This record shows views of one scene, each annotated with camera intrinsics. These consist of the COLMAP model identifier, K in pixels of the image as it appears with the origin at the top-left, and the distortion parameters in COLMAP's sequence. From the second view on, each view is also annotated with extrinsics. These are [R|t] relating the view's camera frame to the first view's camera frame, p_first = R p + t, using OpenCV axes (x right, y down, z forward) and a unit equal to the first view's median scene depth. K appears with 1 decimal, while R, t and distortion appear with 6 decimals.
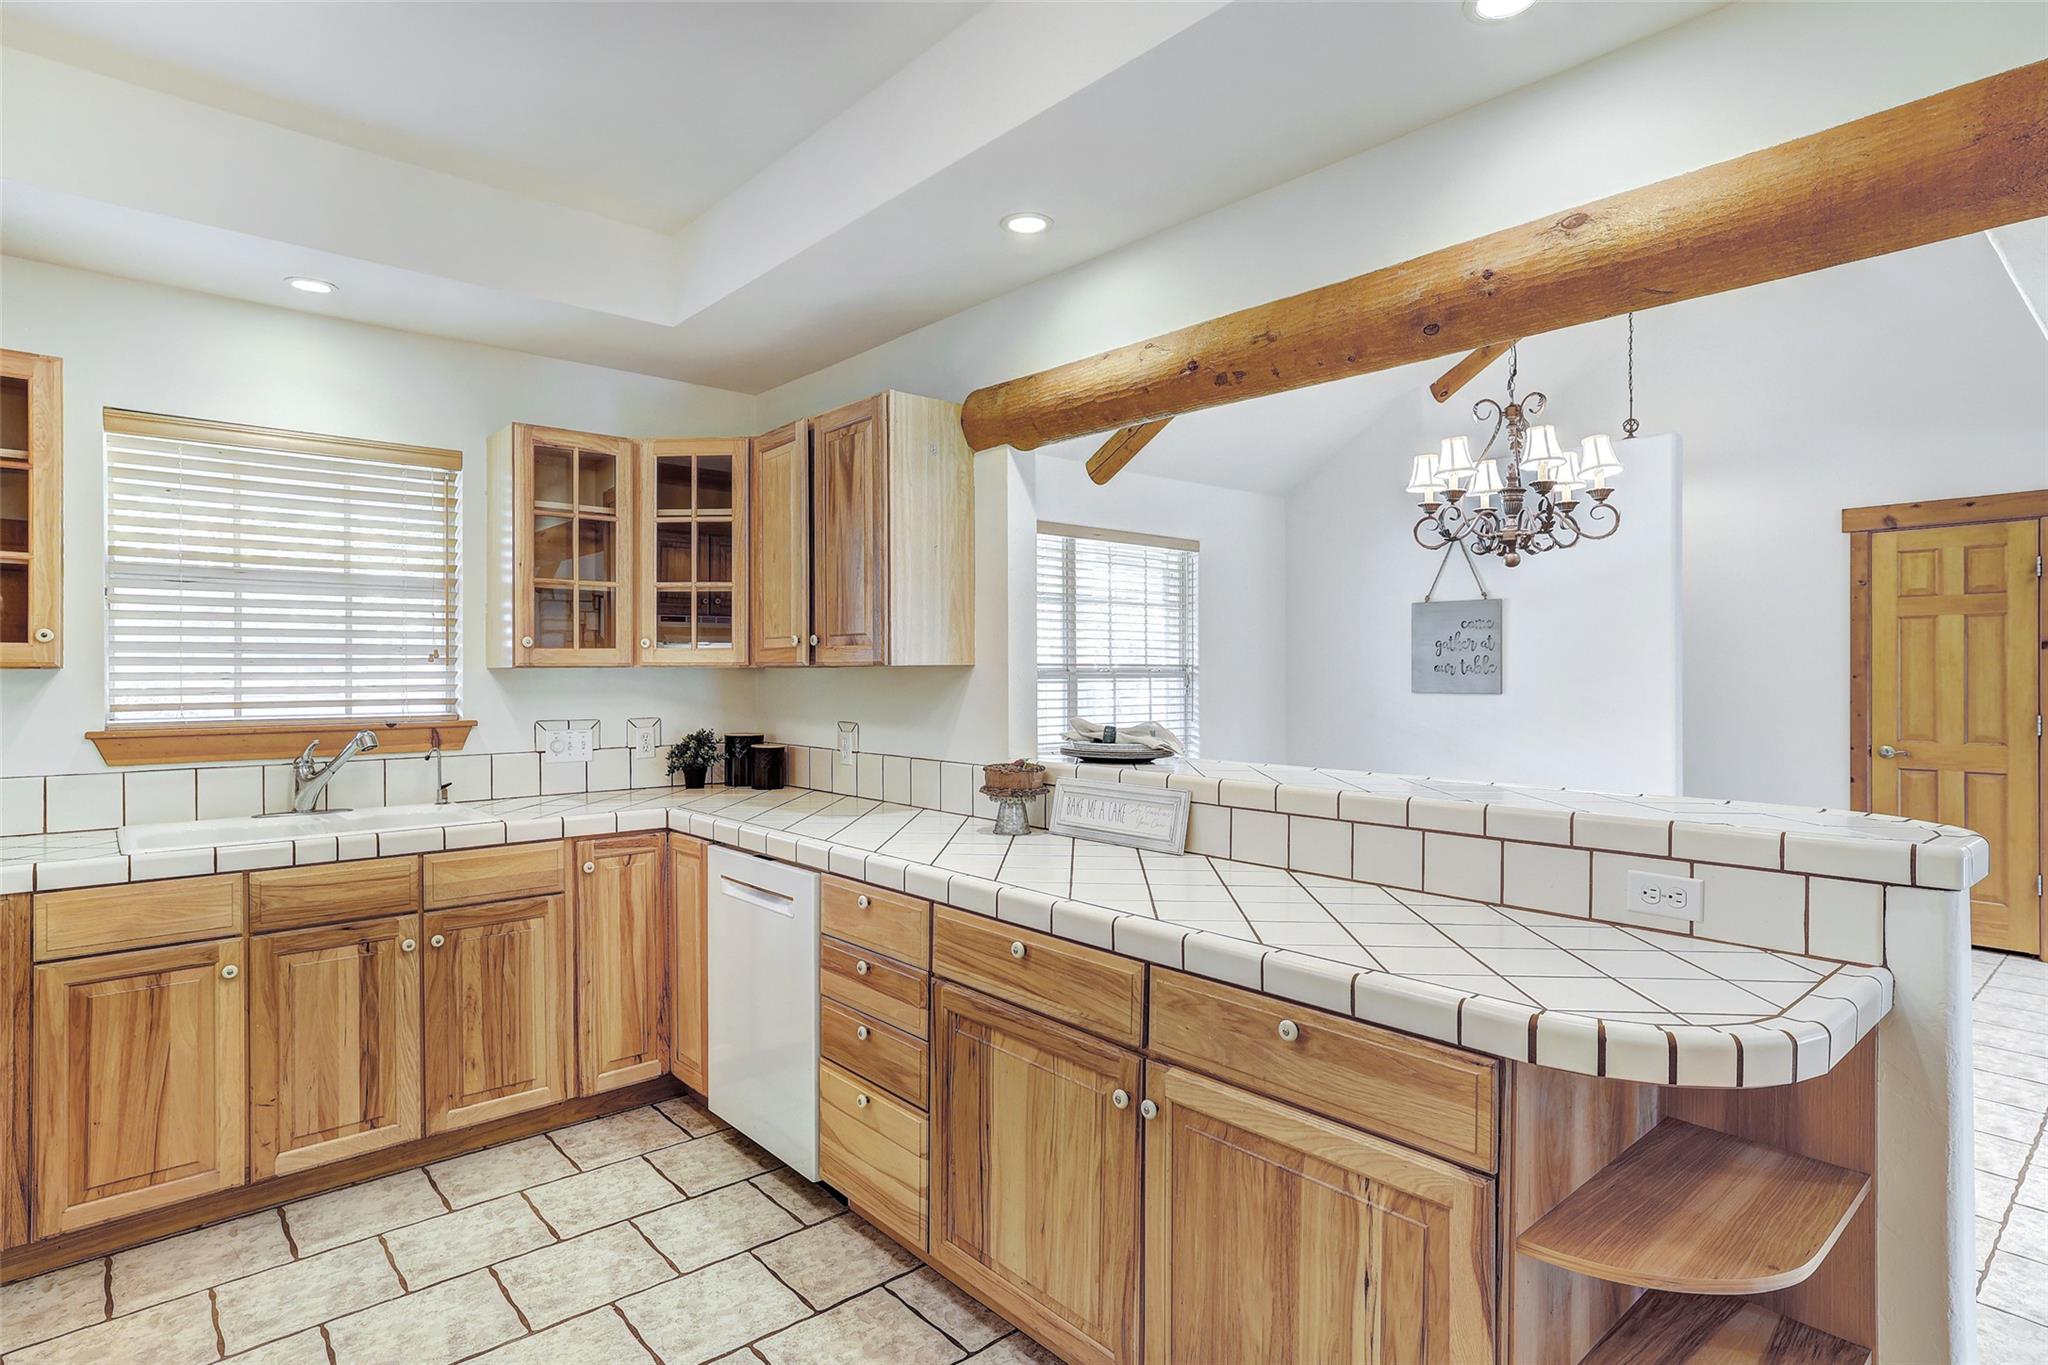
lens RADIAL K [[1074.3, 0, 1025.3], [0, 1074.3, 674.6], [0, 0, 1]] dist [-0.002549, -0.000281]
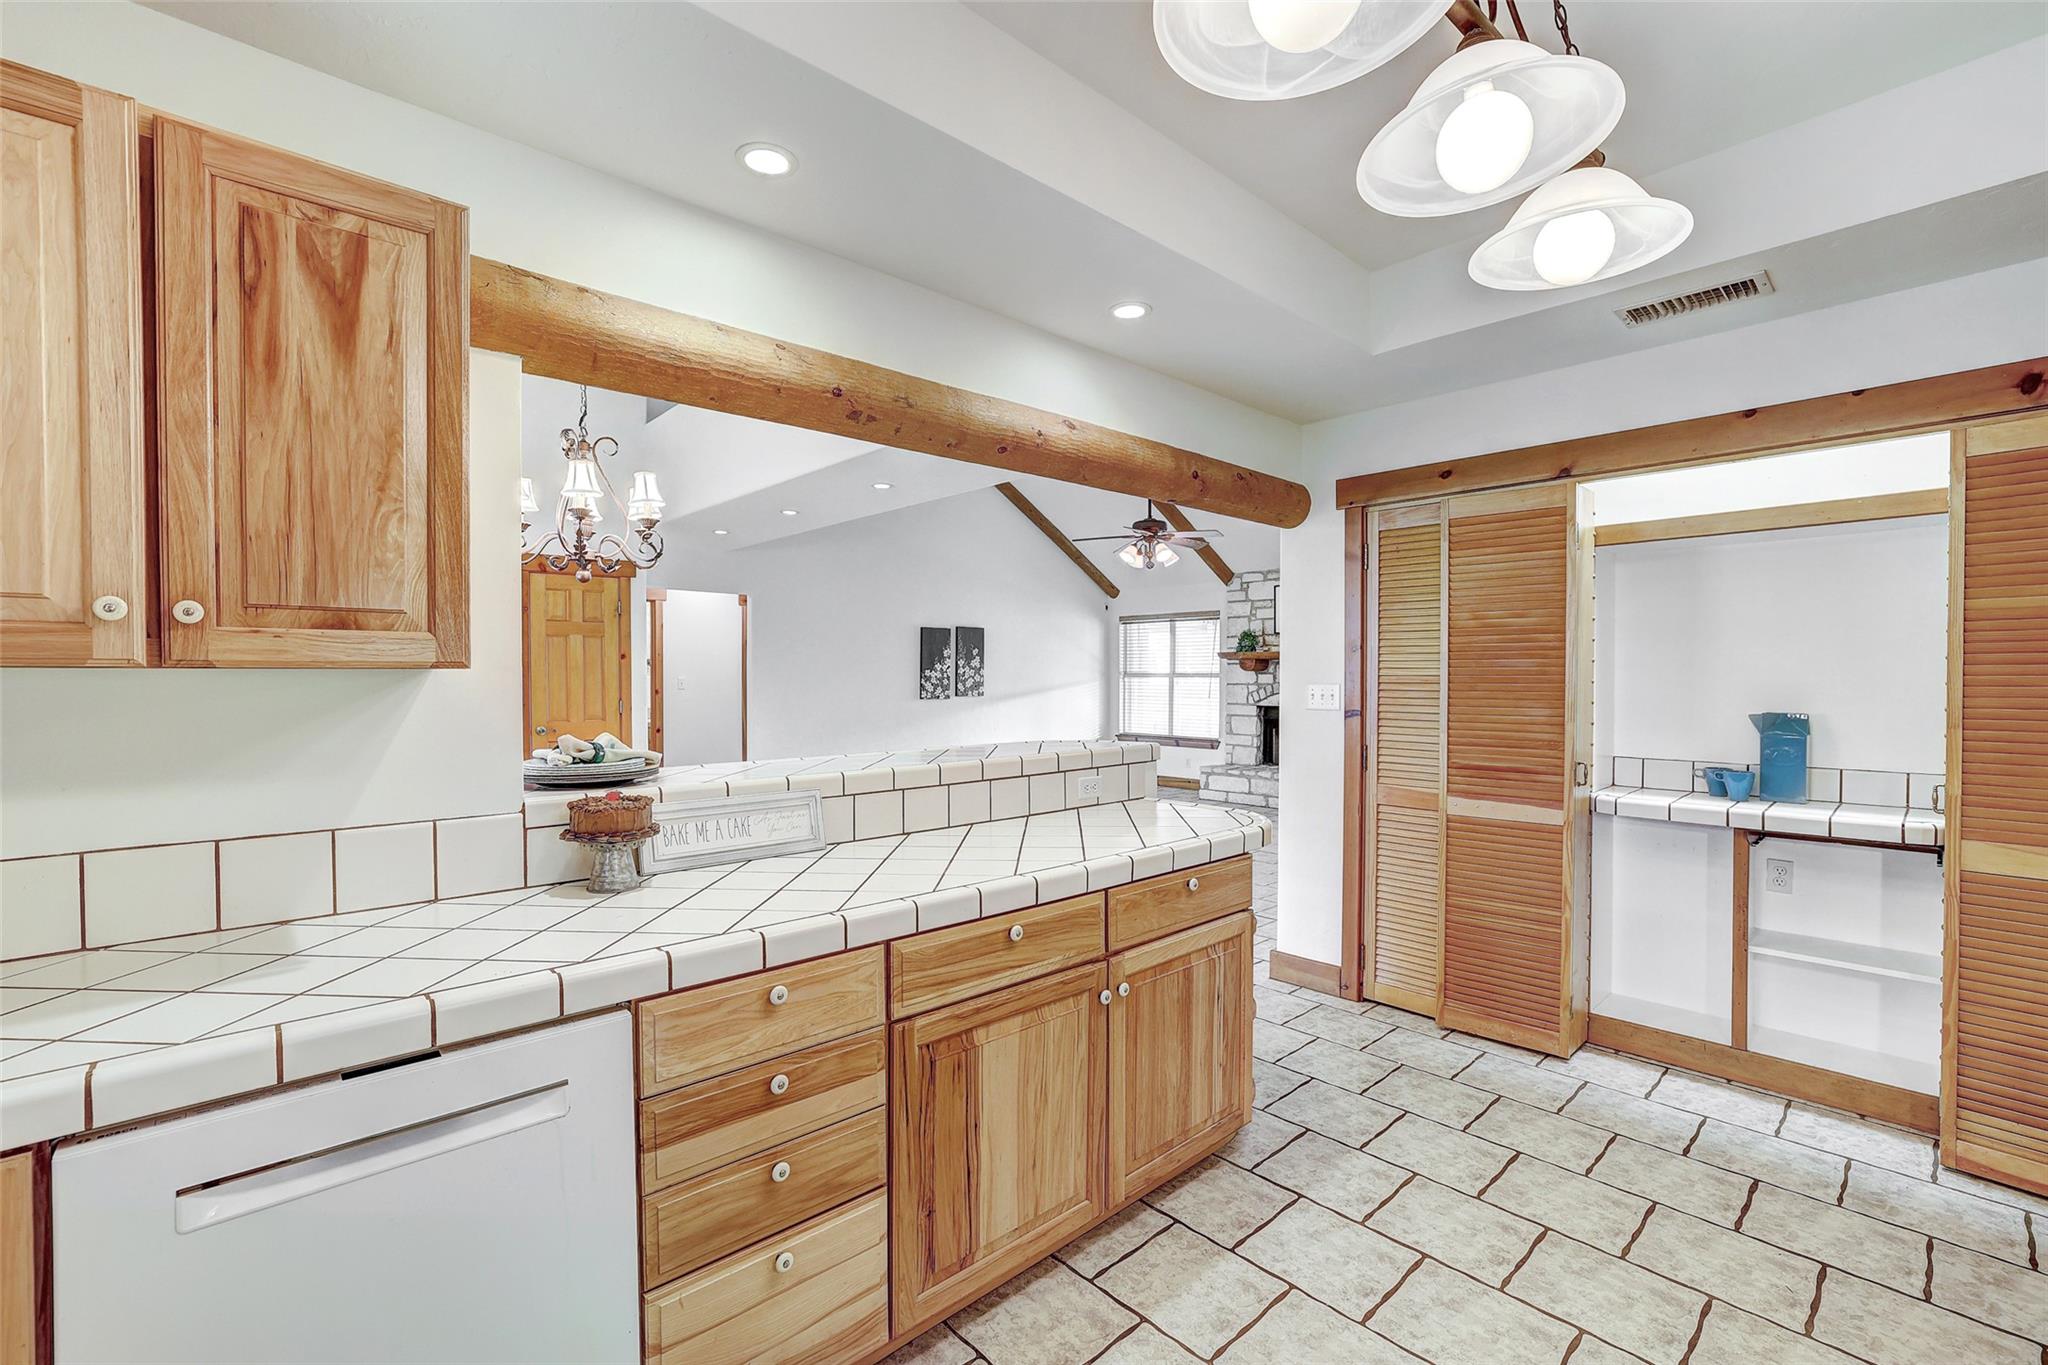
lens RADIAL K [[874.9, 0, 1024.0], [0, 874.9, 682.5], [0, 0, 1]] dist [-0.038201, 0.015462]
pose [[-0.020124, -0.013636, 0.999704, -0.842797], [0.005996, 0.999887, 0.013759, -0.007403], [-0.999780, 0.006271, -0.020040, 0.964623]]
